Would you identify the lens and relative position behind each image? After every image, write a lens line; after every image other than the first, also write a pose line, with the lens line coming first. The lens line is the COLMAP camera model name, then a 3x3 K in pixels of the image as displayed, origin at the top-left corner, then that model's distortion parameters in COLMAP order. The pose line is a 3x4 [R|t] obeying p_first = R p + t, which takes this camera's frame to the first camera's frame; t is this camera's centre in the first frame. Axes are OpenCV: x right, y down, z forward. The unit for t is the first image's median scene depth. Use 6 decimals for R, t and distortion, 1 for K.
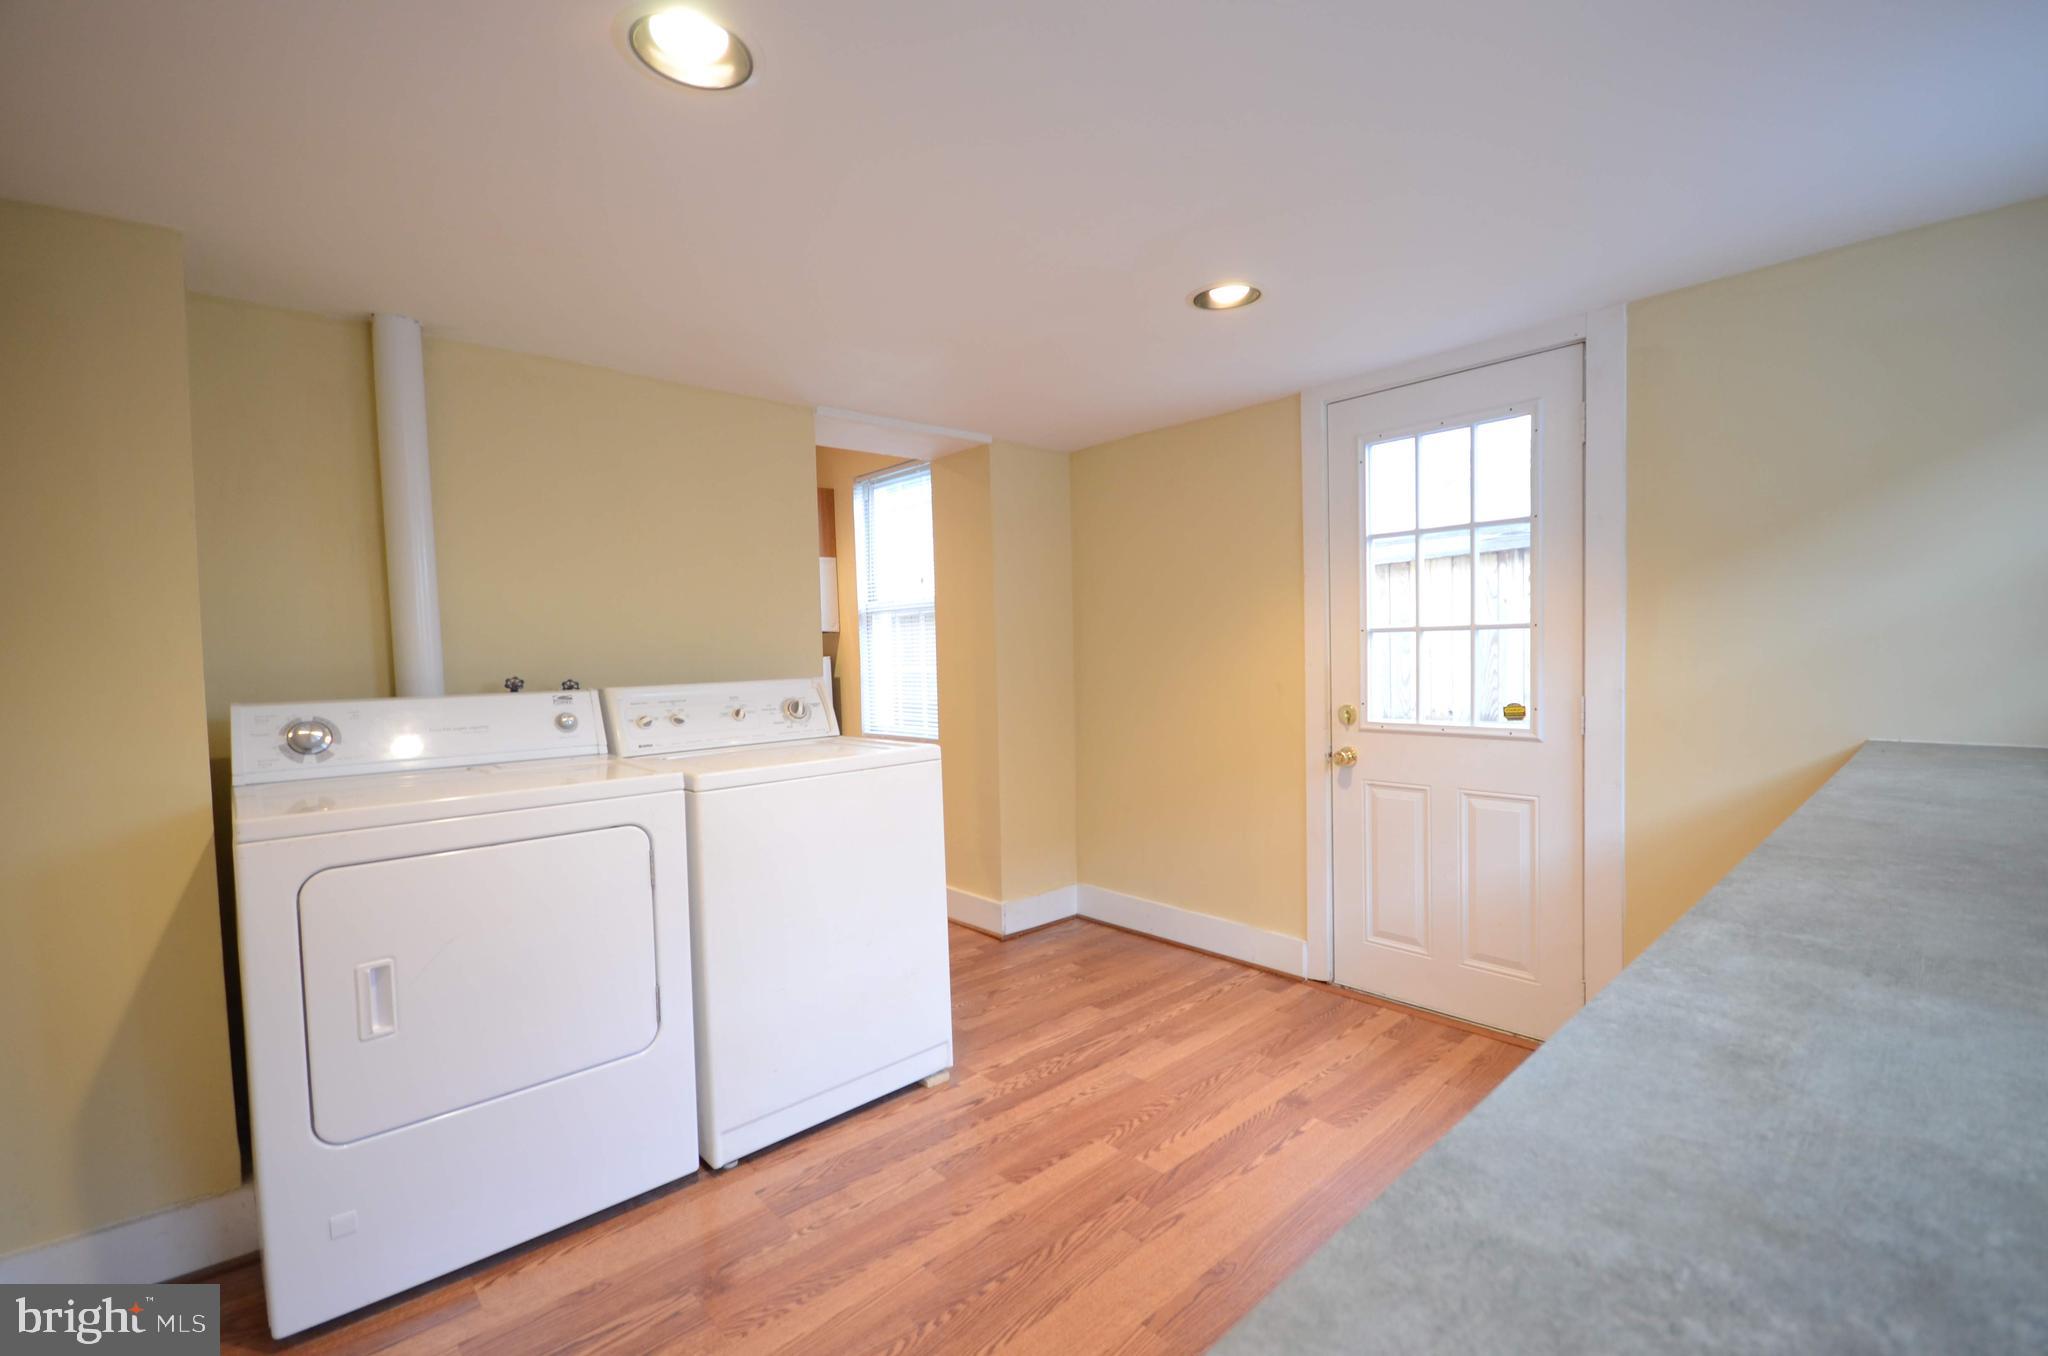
lens RADIAL K [[890.6, 0, 1031.4], [0, 890.6, 682.6], [0, 0, 1]] dist [0.001457, -0.004173]
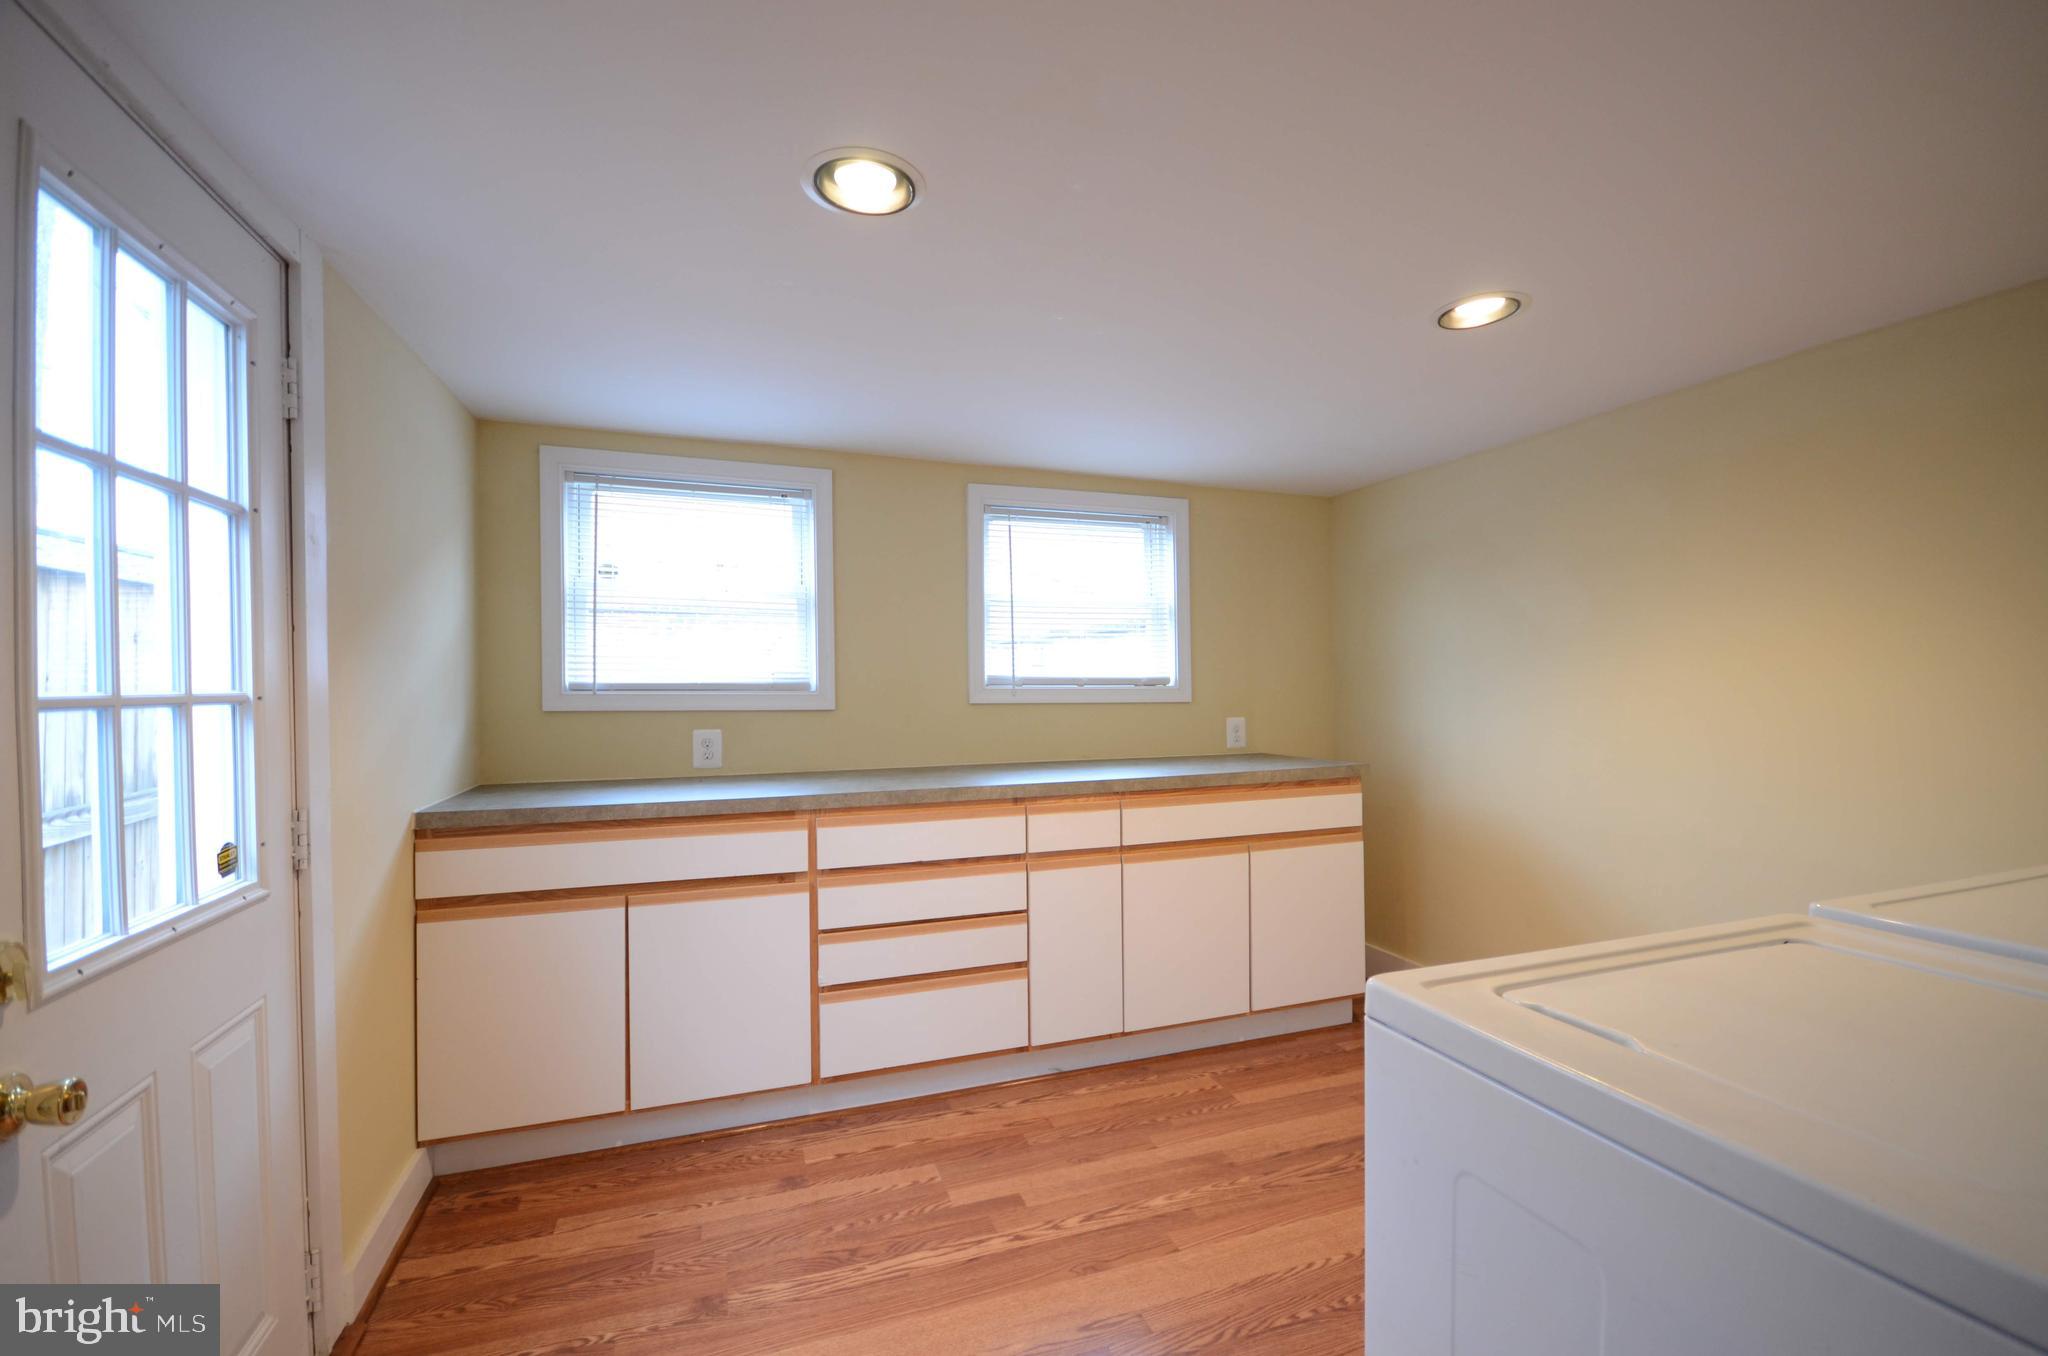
lens RADIAL K [[890.6, 0, 1031.4], [0, 890.6, 682.6], [0, 0, 1]] dist [0.001457, -0.004173]
pose [[-0.921111, 0.034277, 0.387788, -0.169693], [0.049035, 0.998398, 0.028224, -0.096034], [-0.386200, 0.045012, -0.921316, 1.938667]]
